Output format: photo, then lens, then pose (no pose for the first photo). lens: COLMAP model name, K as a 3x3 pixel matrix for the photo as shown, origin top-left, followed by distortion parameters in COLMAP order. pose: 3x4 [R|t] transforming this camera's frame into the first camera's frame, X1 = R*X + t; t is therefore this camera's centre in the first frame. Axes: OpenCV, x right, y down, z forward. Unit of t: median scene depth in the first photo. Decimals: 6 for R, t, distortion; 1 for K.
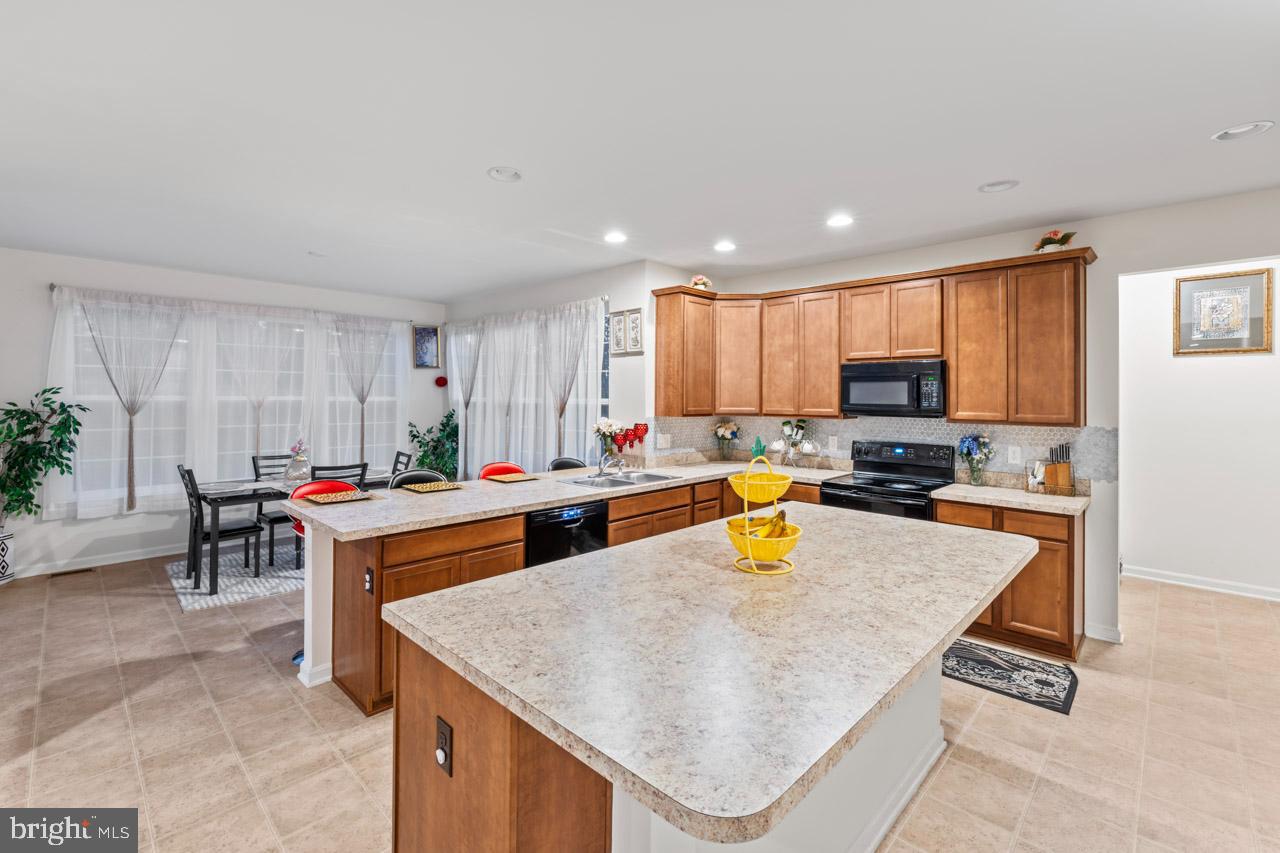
lens RADIAL K [[555.1, 0, 638.8], [0, 555.1, 416.6], [0, 0, 1]] dist [-0.000408, 0.000315]
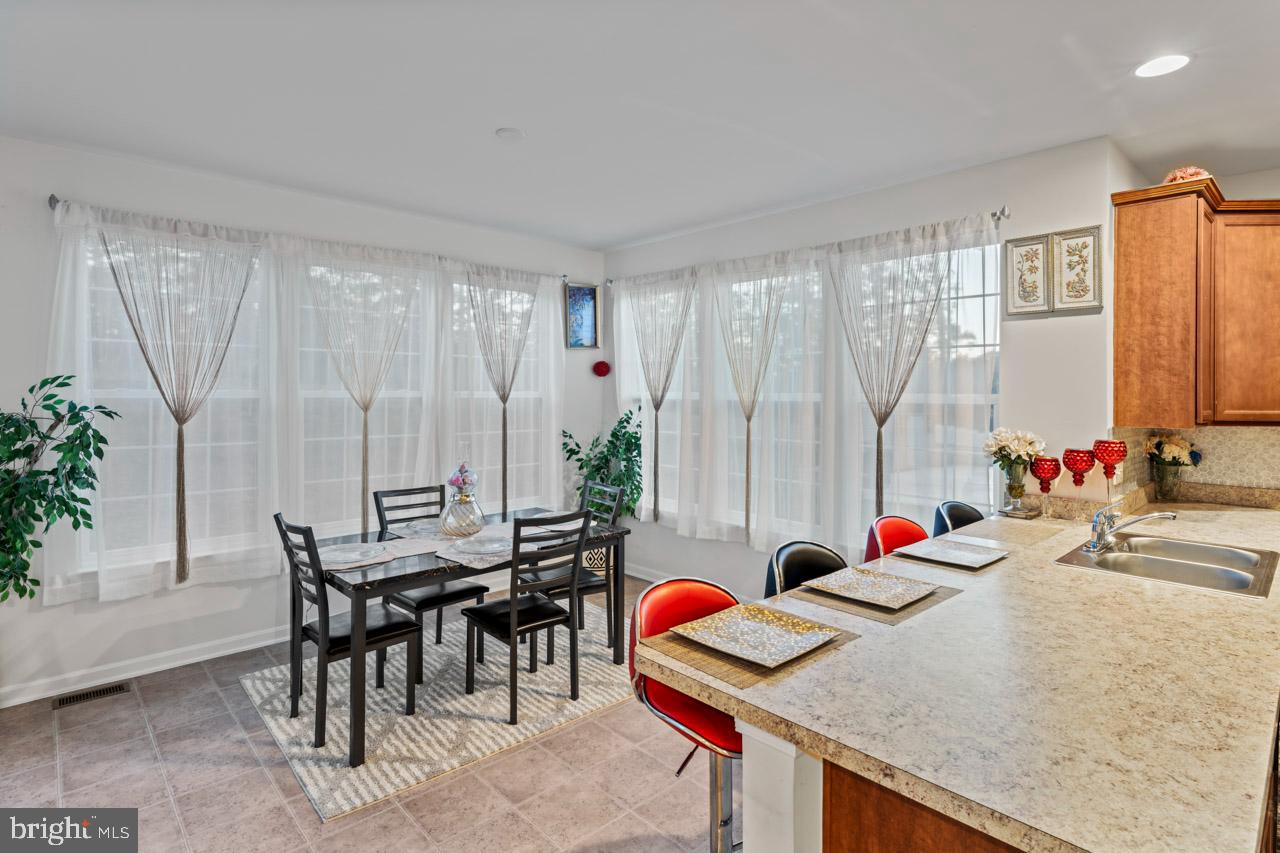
lens RADIAL K [[635.4, 0, 641.3], [0, 635.4, 423.7], [0, 0, 1]] dist [-0.001443, 0.000277]
pose [[0.999004, 0.000505, -0.044623, -0.411716], [0.000141, 0.999895, 0.014480, -0.012330], [0.044626, -0.014472, 0.998899, 0.360794]]
